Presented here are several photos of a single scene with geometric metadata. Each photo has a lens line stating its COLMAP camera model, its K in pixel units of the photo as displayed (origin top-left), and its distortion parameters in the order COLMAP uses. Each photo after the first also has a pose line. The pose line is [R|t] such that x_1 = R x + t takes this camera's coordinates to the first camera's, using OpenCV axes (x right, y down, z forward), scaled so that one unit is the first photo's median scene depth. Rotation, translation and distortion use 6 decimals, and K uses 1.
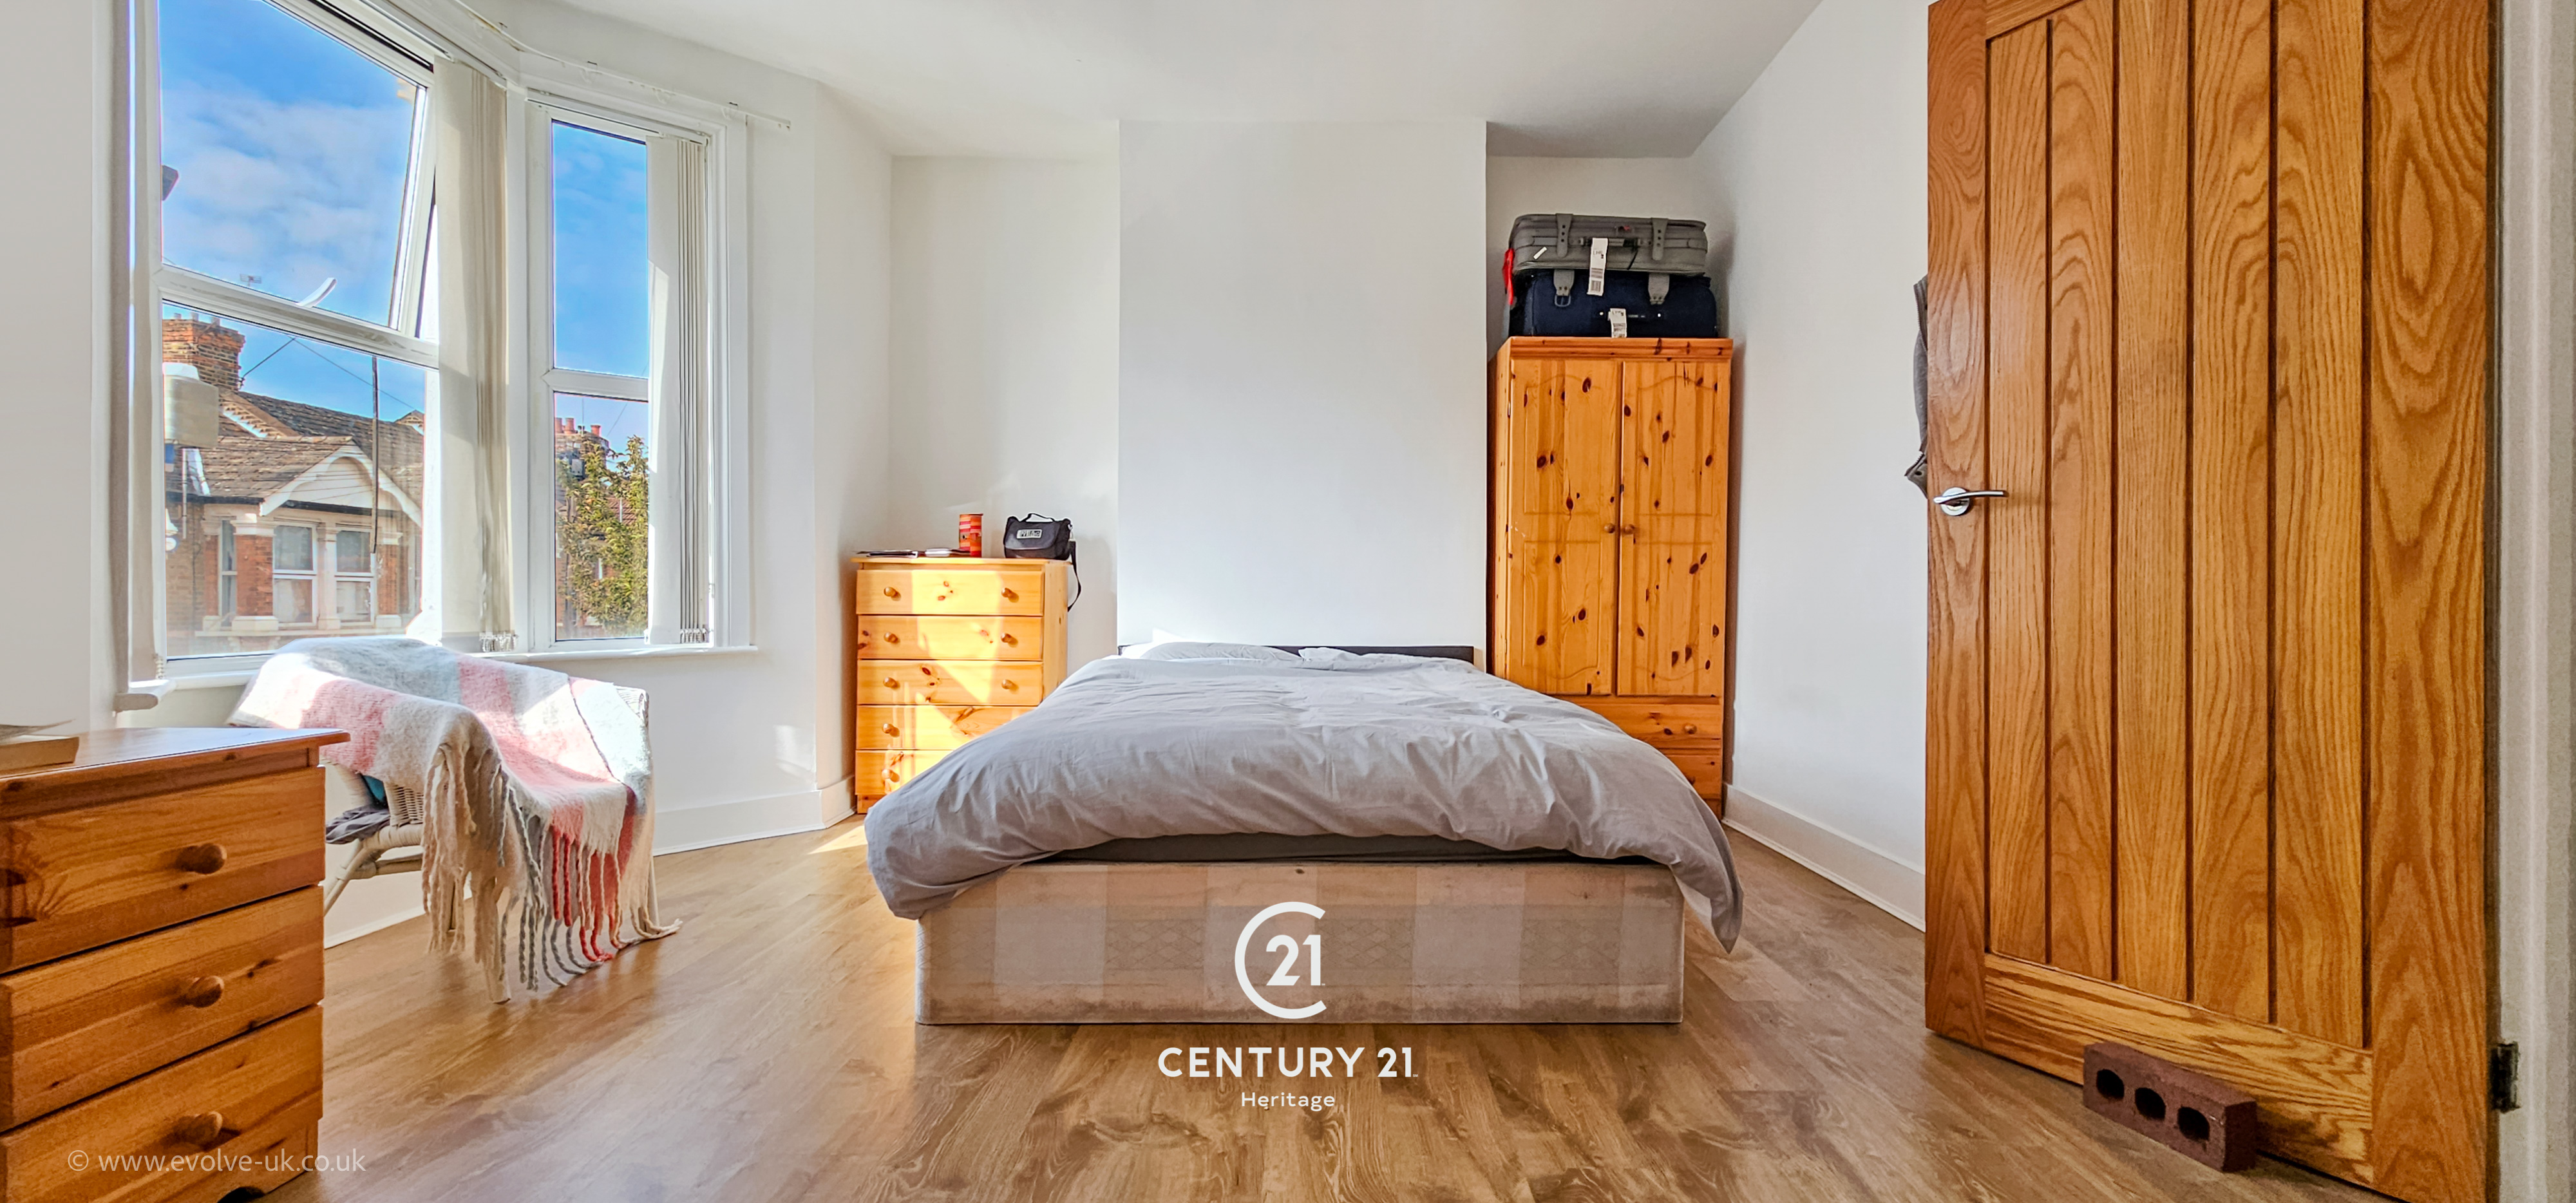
lens RADIAL K [[1045.5, 0, 1288.0], [0, 1045.5, 601.5], [0, 0, 1]] dist [0.001807, 0.000526]
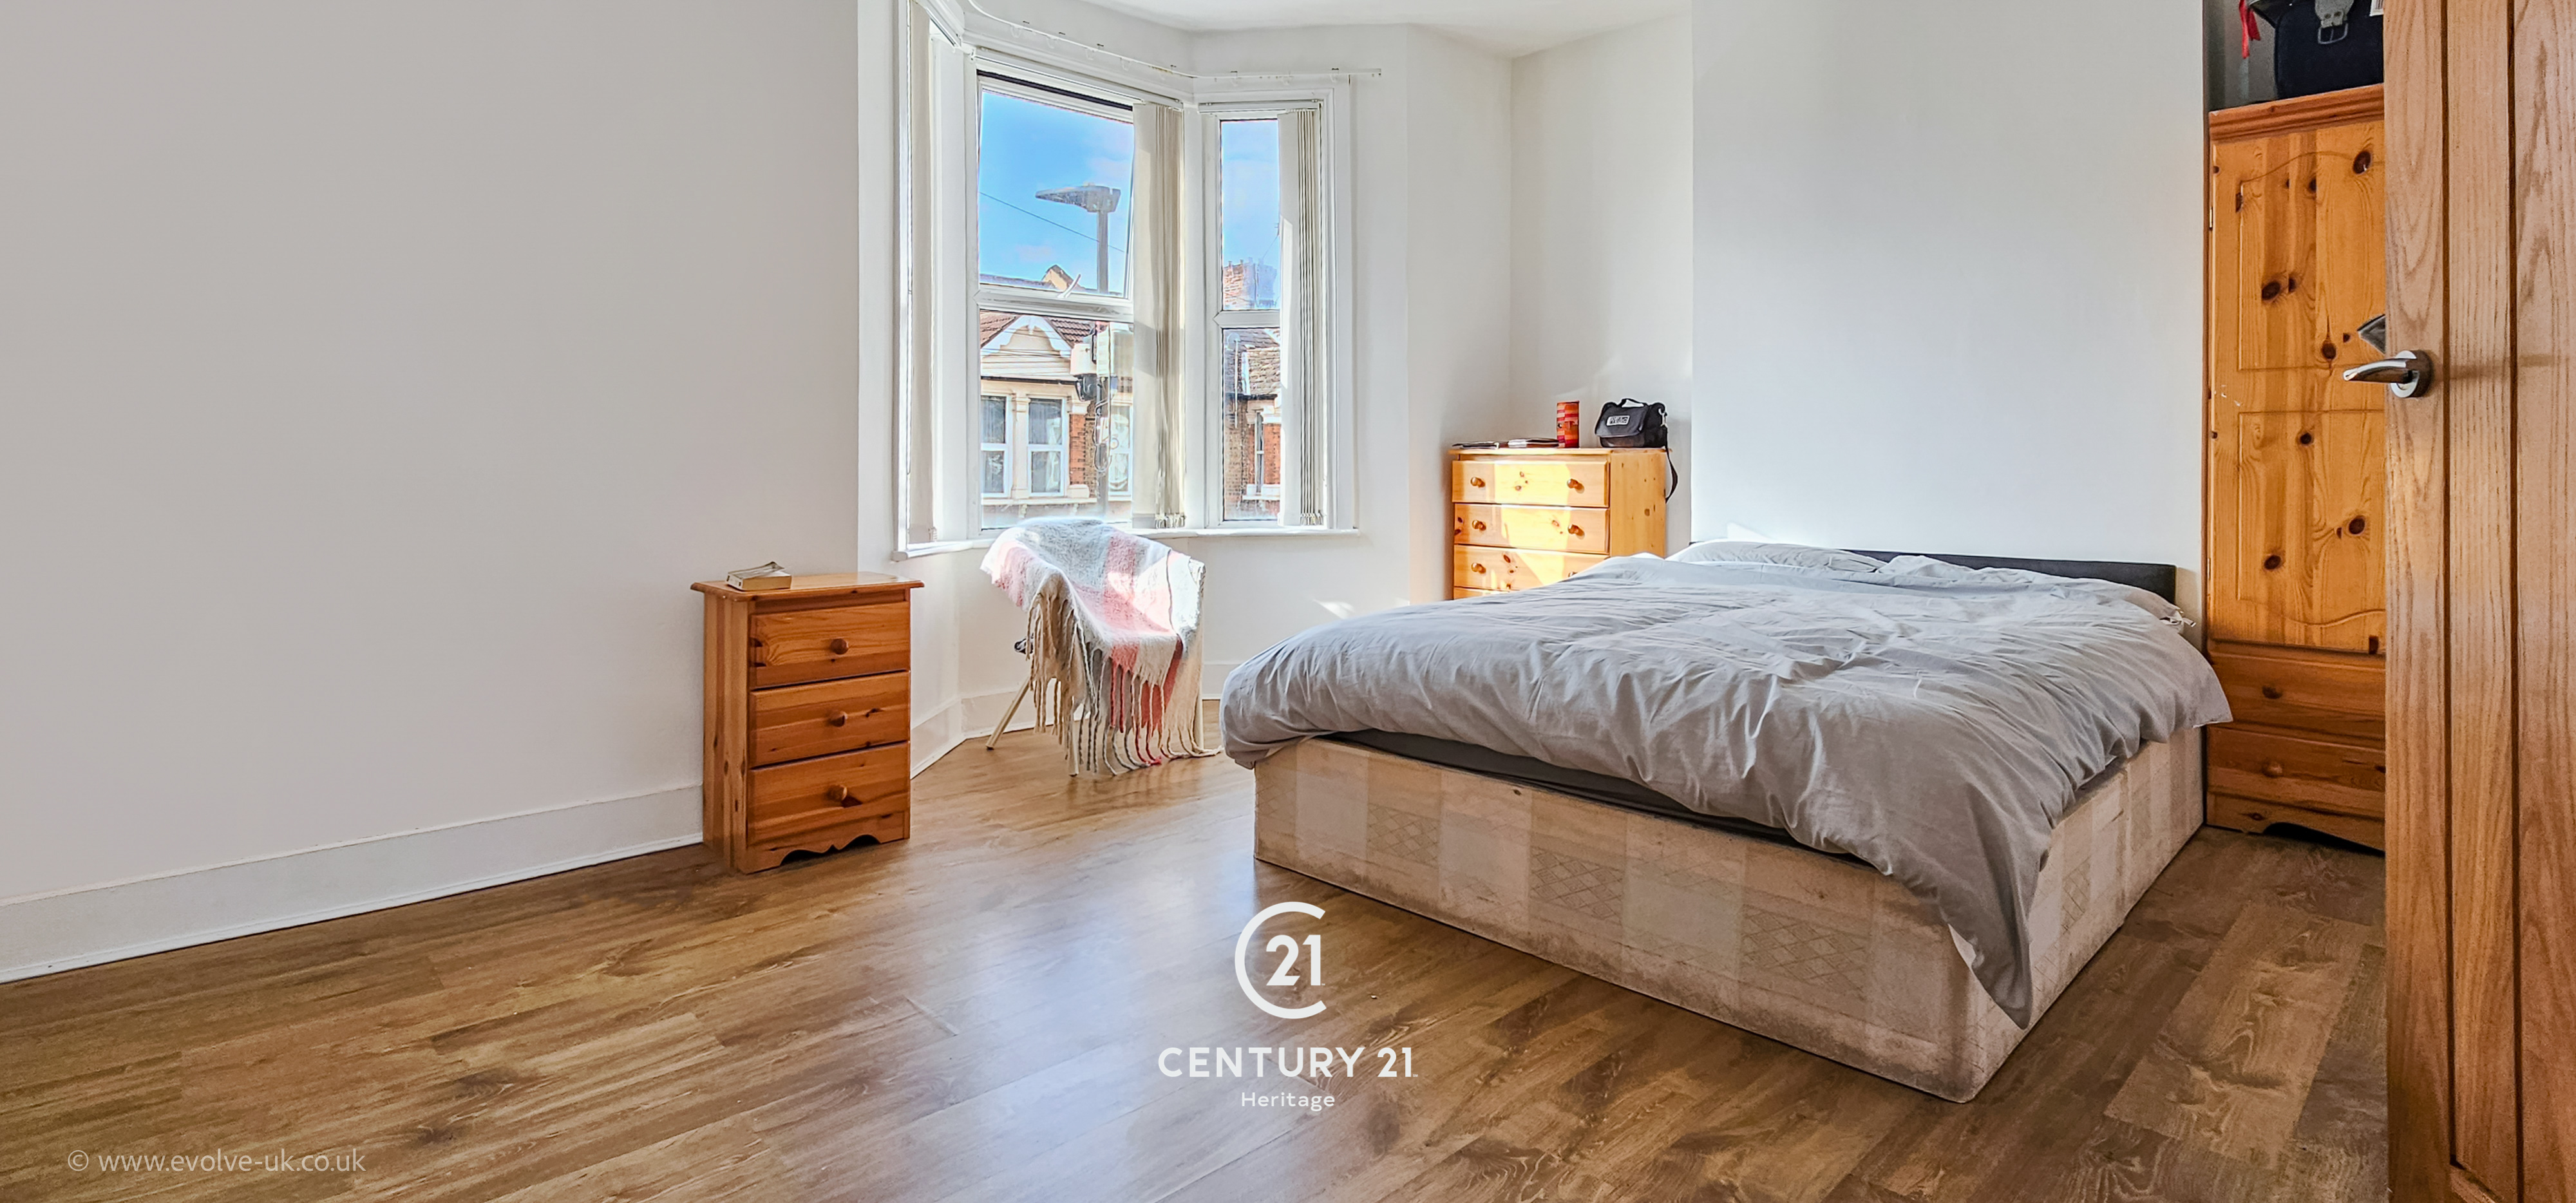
lens RADIAL K [[1156.7, 0, 1287.8], [0, 1156.7, 460.2], [0, 0, 1]] dist [-0.001539, 0.000710]
pose [[0.699064, -0.006766, -0.715027, 0.562168], [0.000369, 0.999959, -0.009102, -0.035708], [0.715059, 0.006100, 0.699037, 0.086458]]
